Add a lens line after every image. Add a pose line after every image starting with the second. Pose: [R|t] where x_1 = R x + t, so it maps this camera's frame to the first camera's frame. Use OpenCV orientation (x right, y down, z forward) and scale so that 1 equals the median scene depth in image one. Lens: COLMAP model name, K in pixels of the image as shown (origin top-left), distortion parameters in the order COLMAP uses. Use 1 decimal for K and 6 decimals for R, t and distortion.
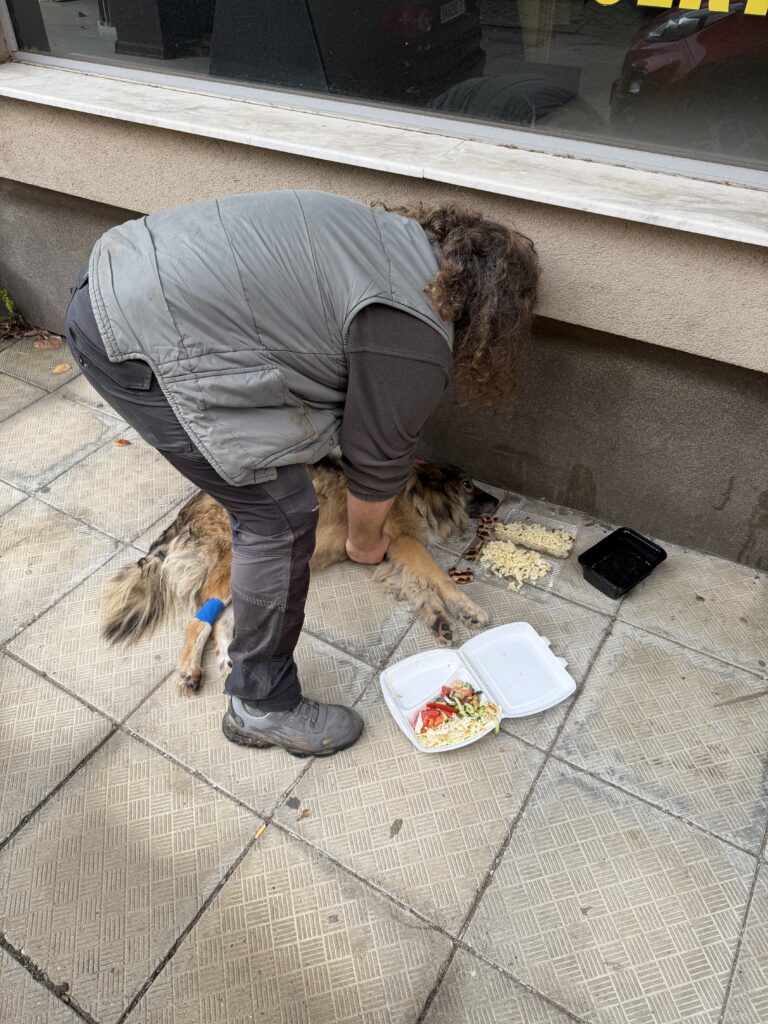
lens RADIAL K [[720.2, 0, 380.2], [0, 720.2, 509.5], [0, 0, 1]] dist [0.010479, -0.022096]
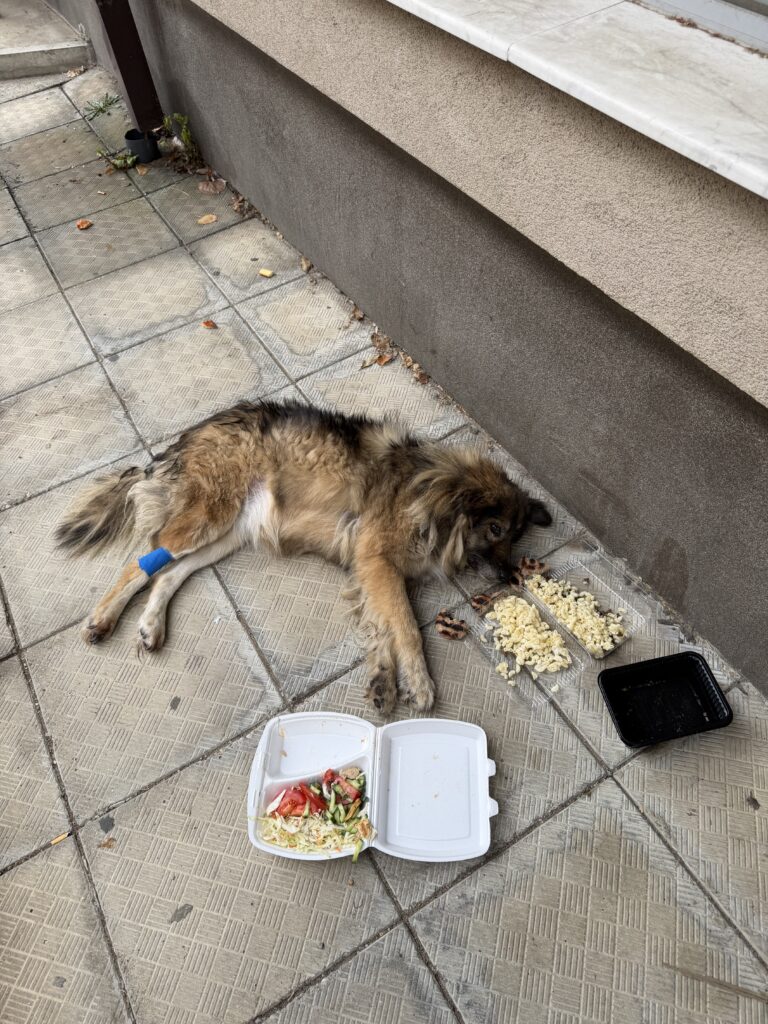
lens RADIAL K [[720.2, 0, 388.7], [0, 720.2, 515.7], [0, 0, 1]] dist [0.010479, -0.022096]
pose [[0.889948, 0.333818, -0.310737, 0.275697], [-0.267042, 0.933755, 0.238306, -0.199810], [0.369703, -0.129100, 0.920137, 0.315493]]
